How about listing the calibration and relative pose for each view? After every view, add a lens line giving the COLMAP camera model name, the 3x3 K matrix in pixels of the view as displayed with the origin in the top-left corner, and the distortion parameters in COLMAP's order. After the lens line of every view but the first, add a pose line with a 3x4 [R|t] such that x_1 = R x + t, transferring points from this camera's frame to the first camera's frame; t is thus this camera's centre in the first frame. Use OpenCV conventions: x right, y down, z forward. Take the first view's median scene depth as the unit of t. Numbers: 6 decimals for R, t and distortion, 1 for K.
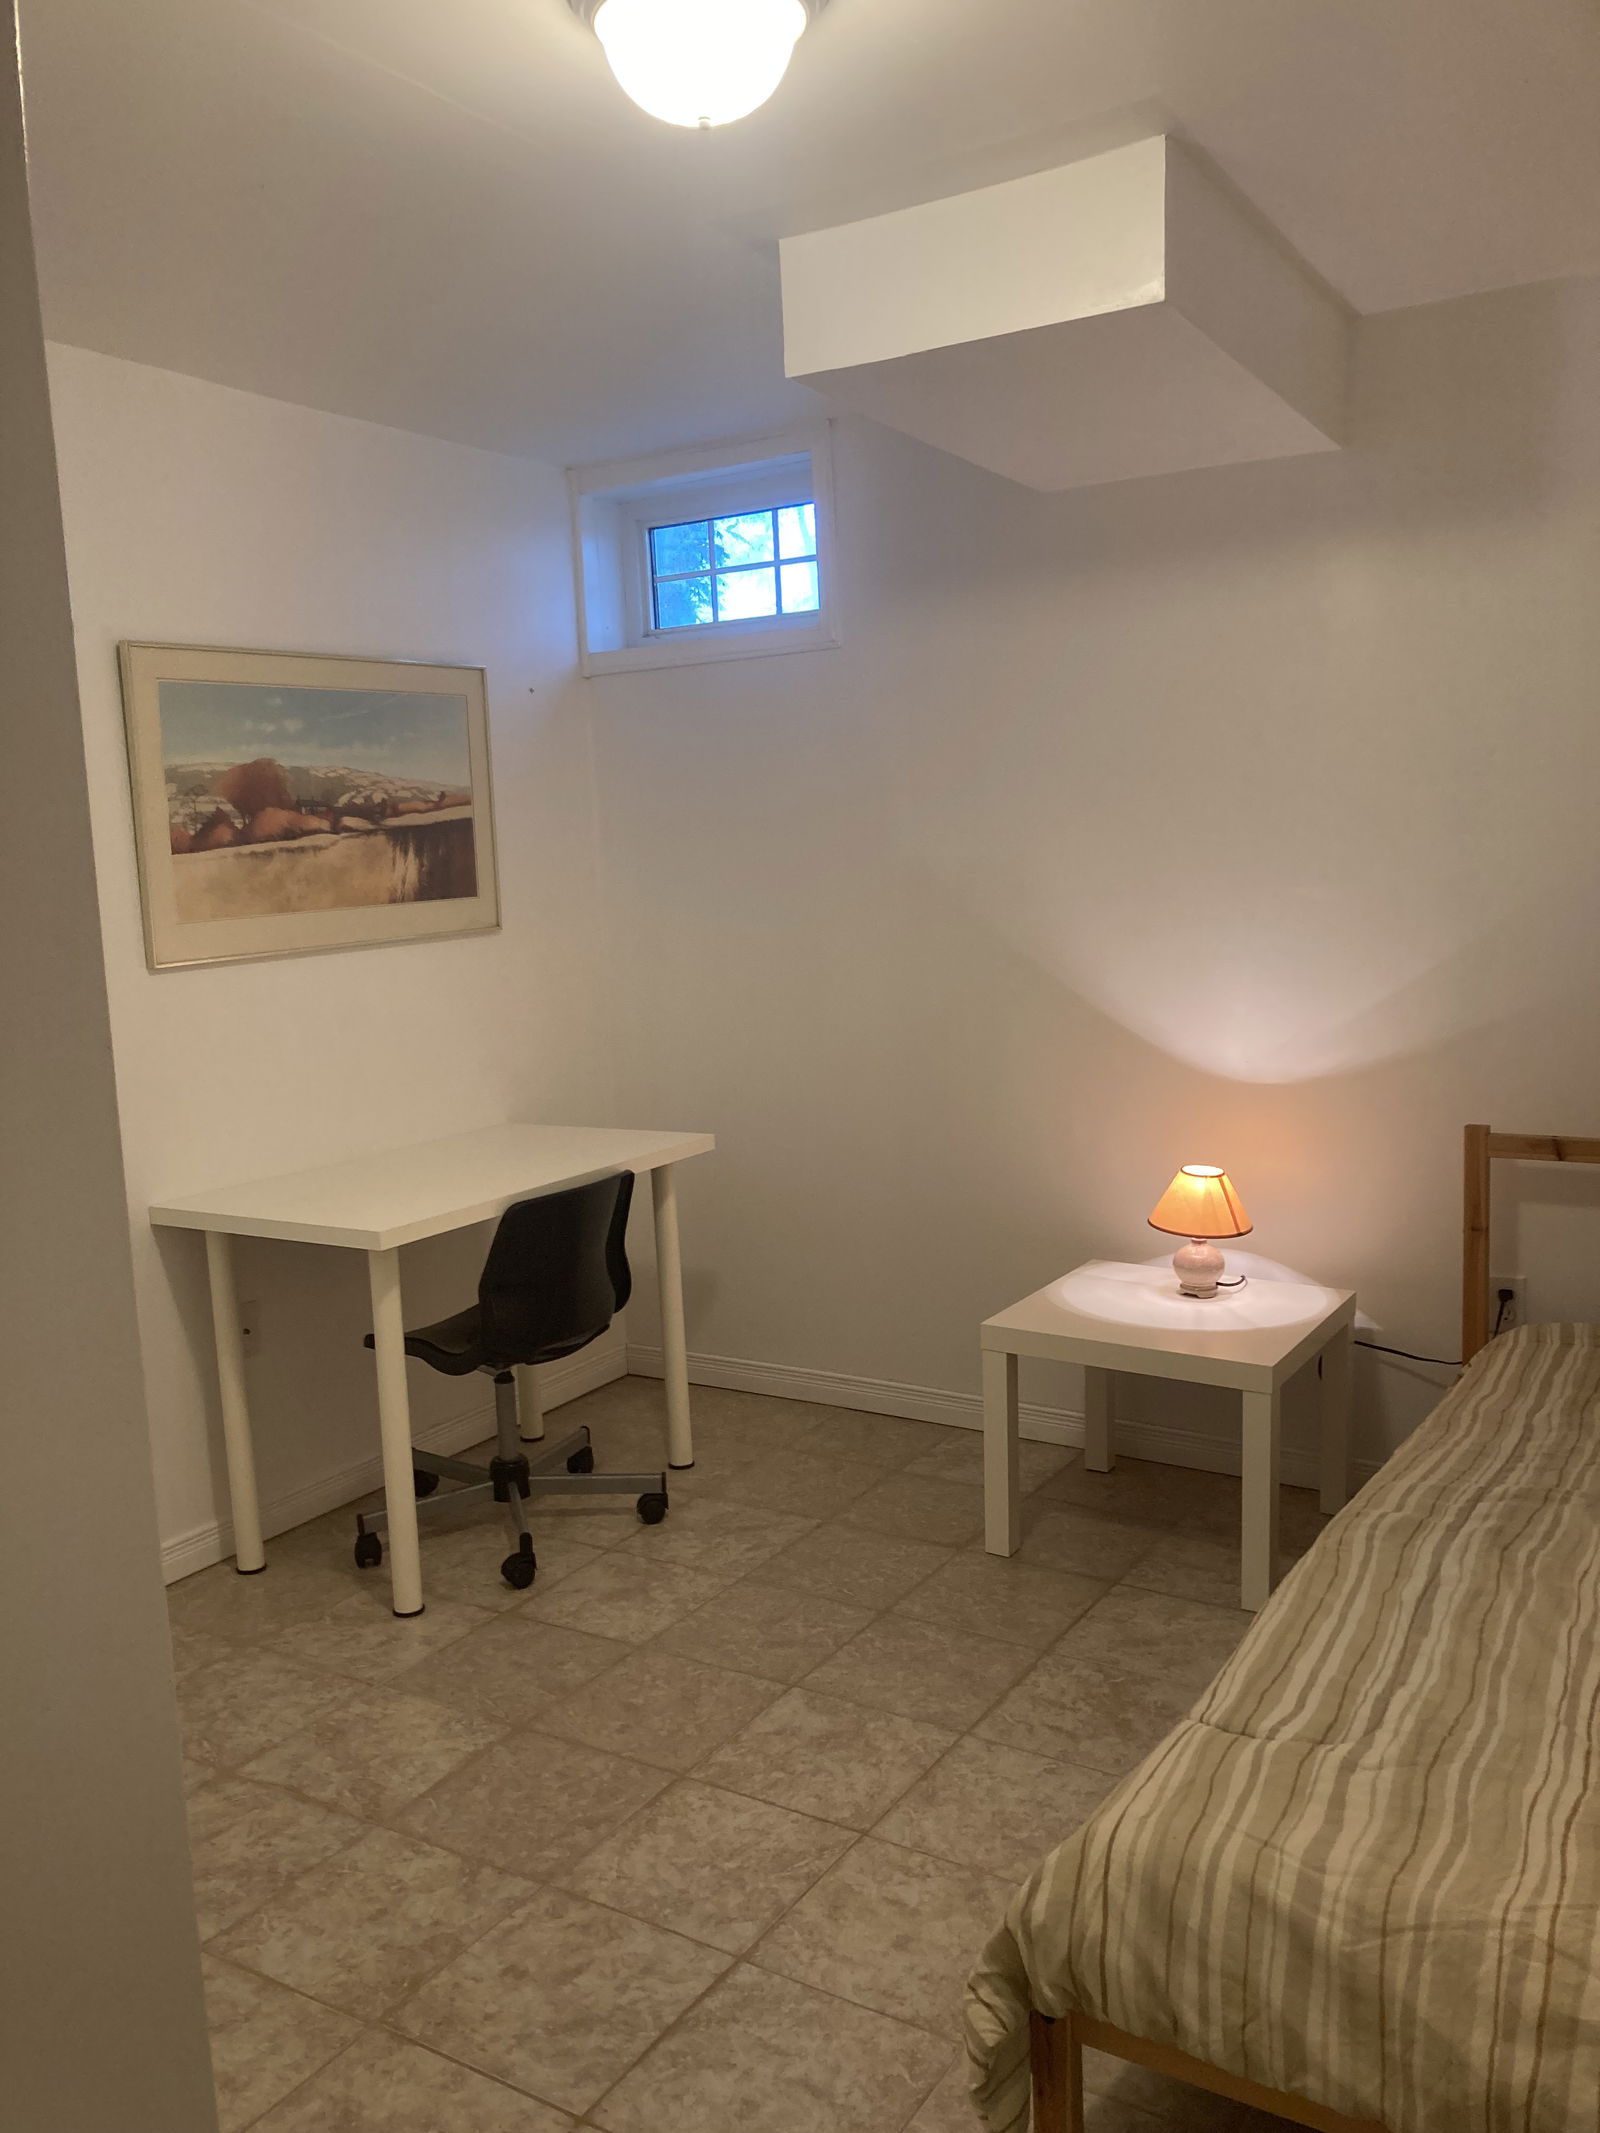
lens RADIAL K [[1778.5, 0, 800.0], [0, 1778.5, 1066.5], [0, 0, 1]] dist [0.003772, 0.004822]
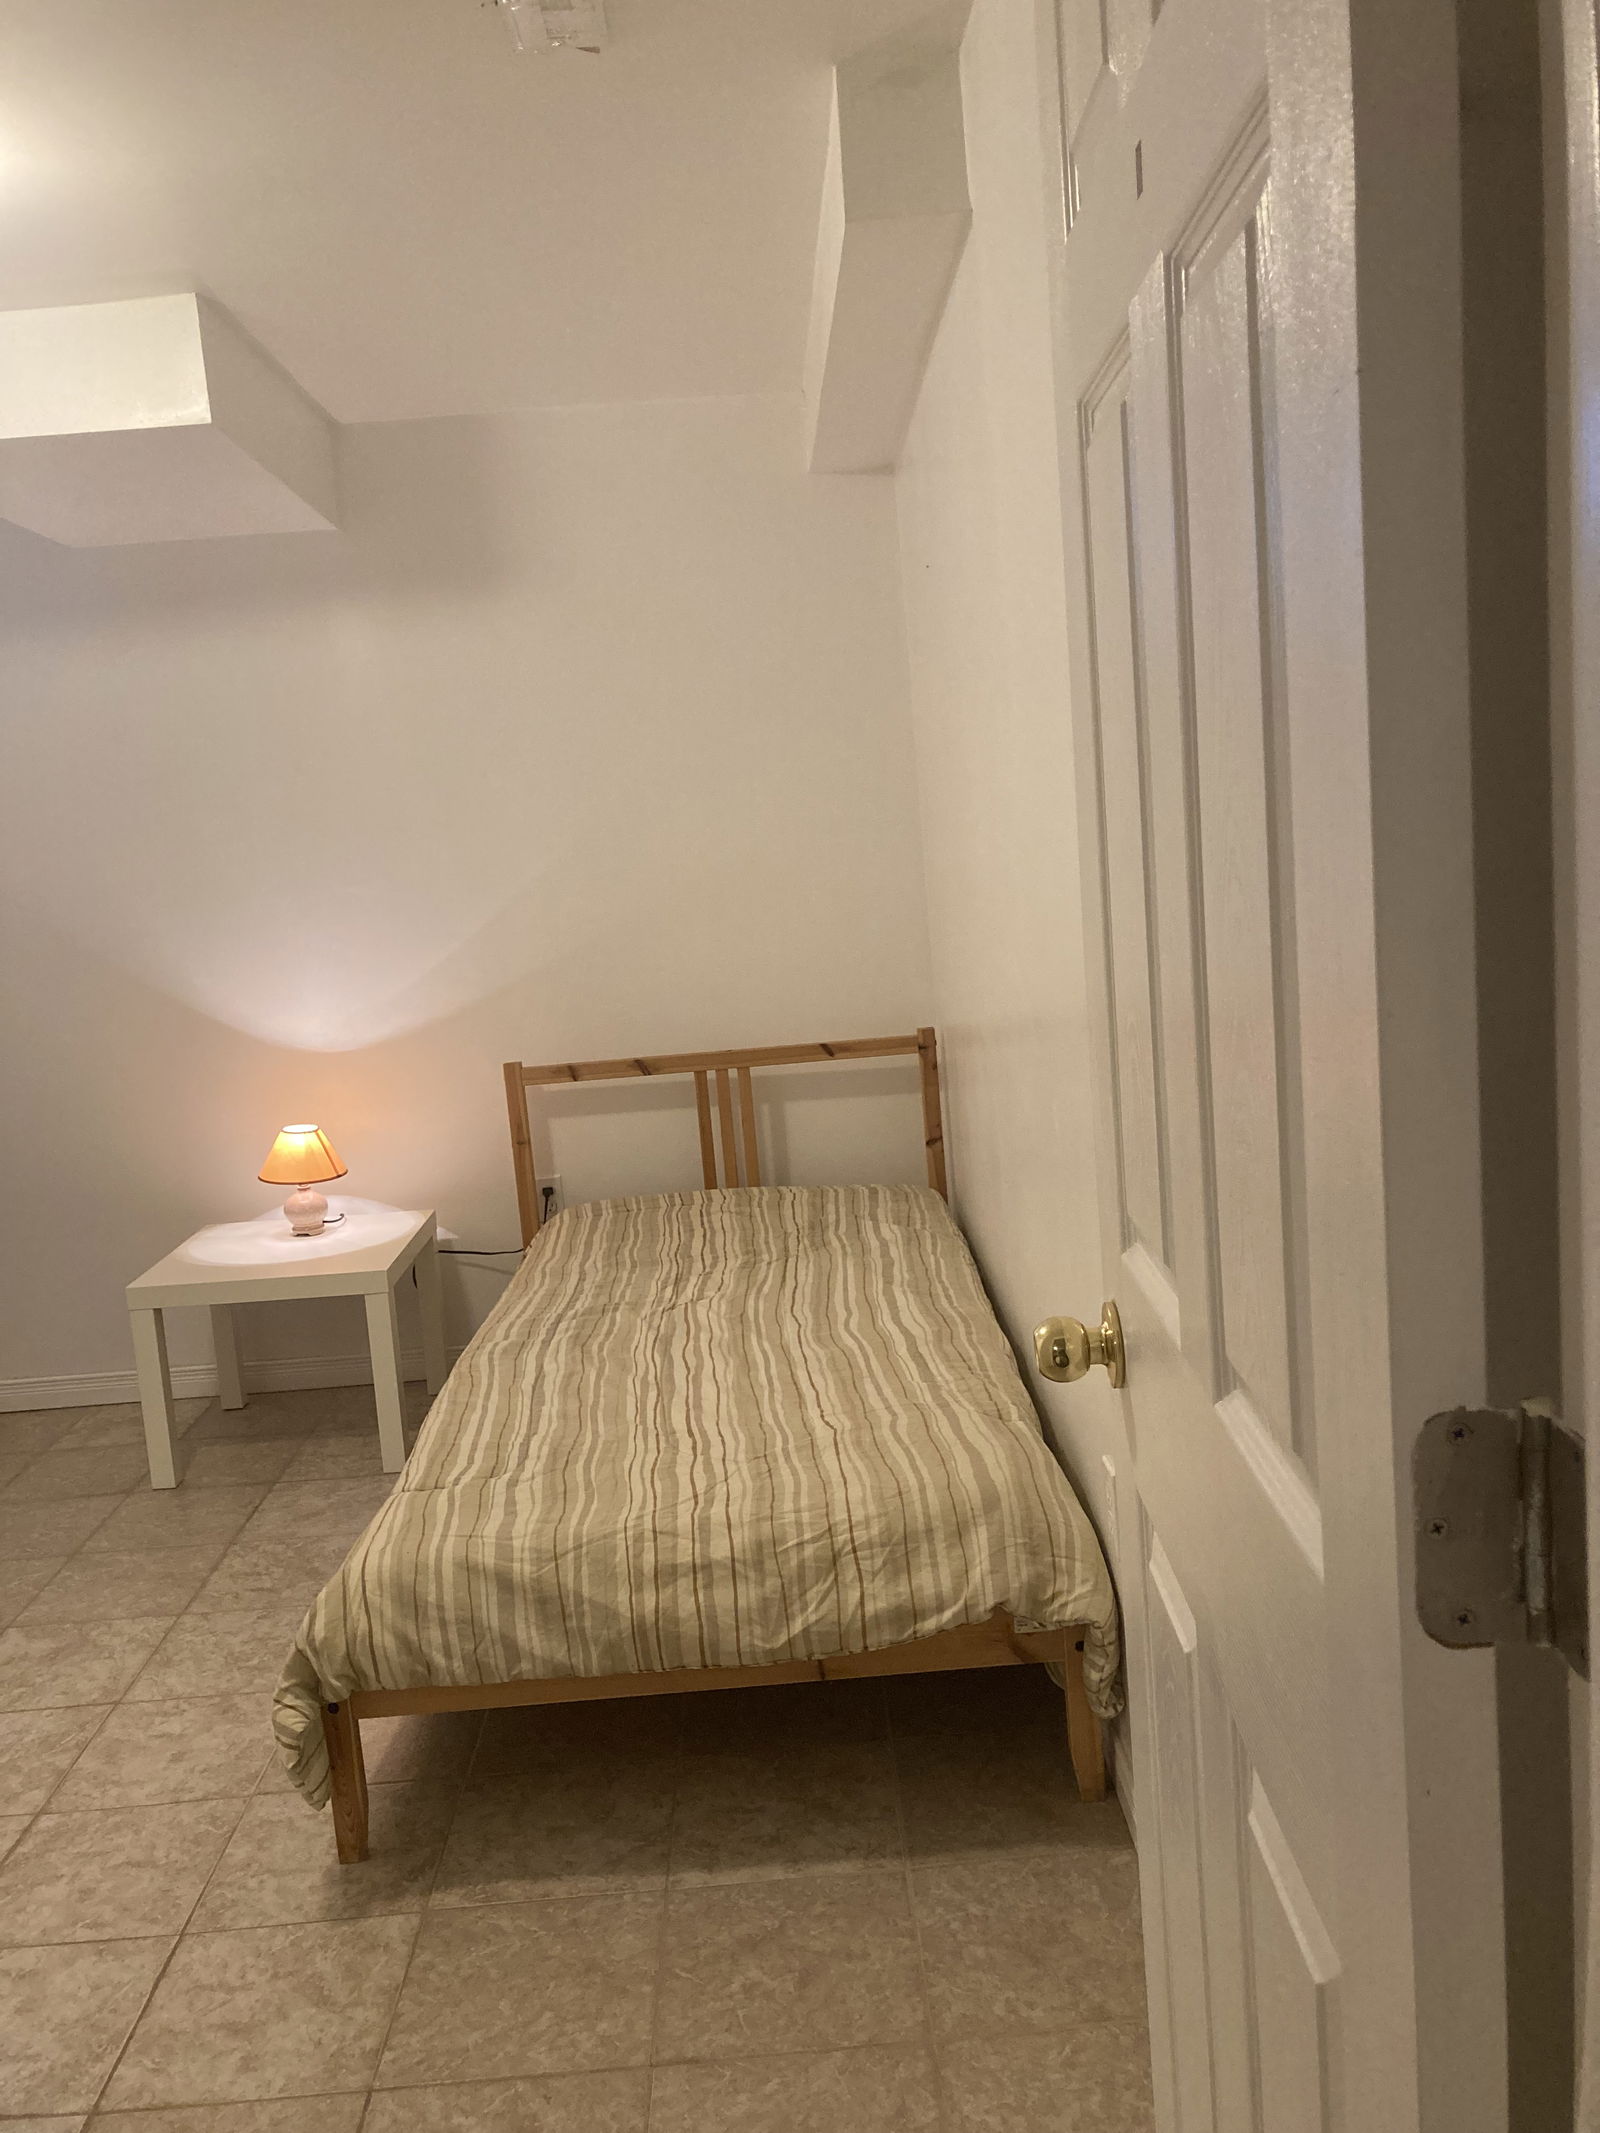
lens RADIAL K [[1778.5, 0, 800.0], [0, 1778.5, 1066.5], [0, 0, 1]] dist [0.003772, 0.004822]
pose [[0.844075, -0.115970, 0.523535, -0.175400], [0.118116, 0.992563, 0.029433, 0.034423], [-0.523055, 0.036995, 0.851496, -0.302585]]
